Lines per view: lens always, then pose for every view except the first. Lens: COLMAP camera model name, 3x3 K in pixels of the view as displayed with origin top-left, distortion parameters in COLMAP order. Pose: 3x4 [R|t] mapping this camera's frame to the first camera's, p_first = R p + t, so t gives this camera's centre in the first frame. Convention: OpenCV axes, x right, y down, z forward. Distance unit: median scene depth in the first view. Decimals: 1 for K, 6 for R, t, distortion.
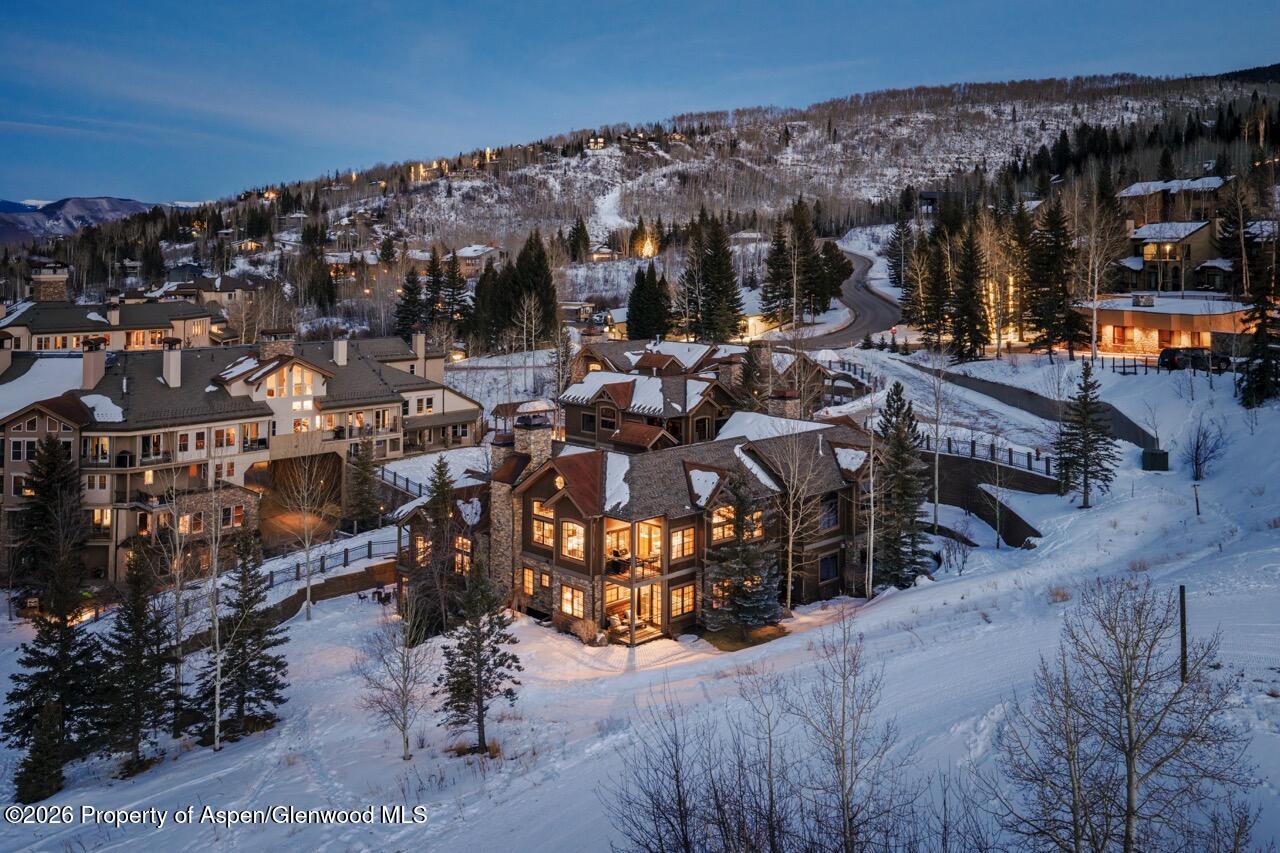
lens RADIAL K [[1054.2, 0, 640.3], [0, 1054.2, 342.7], [0, 0, 1]] dist [0.019594, -0.000447]
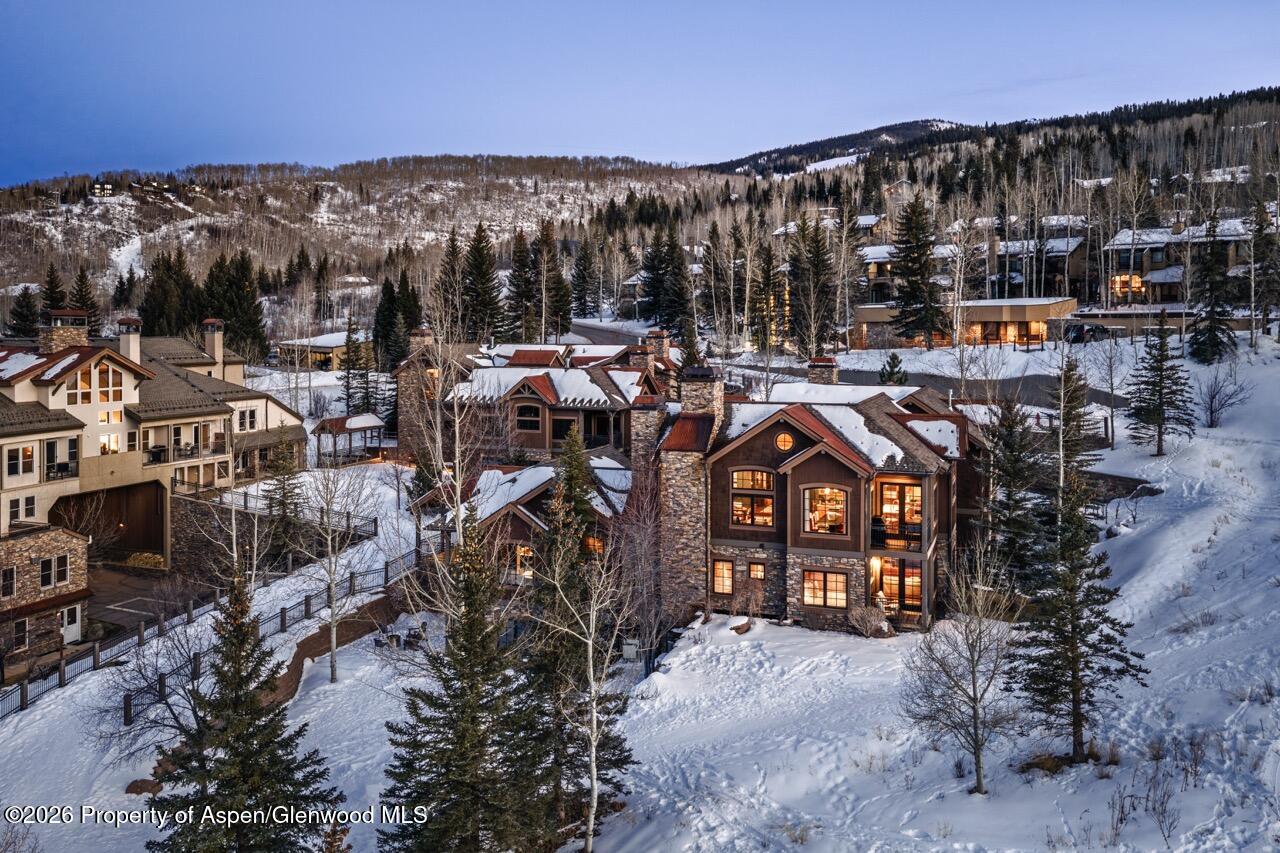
lens RADIAL K [[1032.6, 0, 640.0], [0, 1032.6, 426.5], [0, 0, 1]] dist [0.031088, -0.042116]
pose [[0.907701, -0.039174, 0.417784, -0.247542], [0.029963, 0.999142, 0.028587, 0.048611], [-0.418546, -0.013431, 0.908096, 0.178638]]
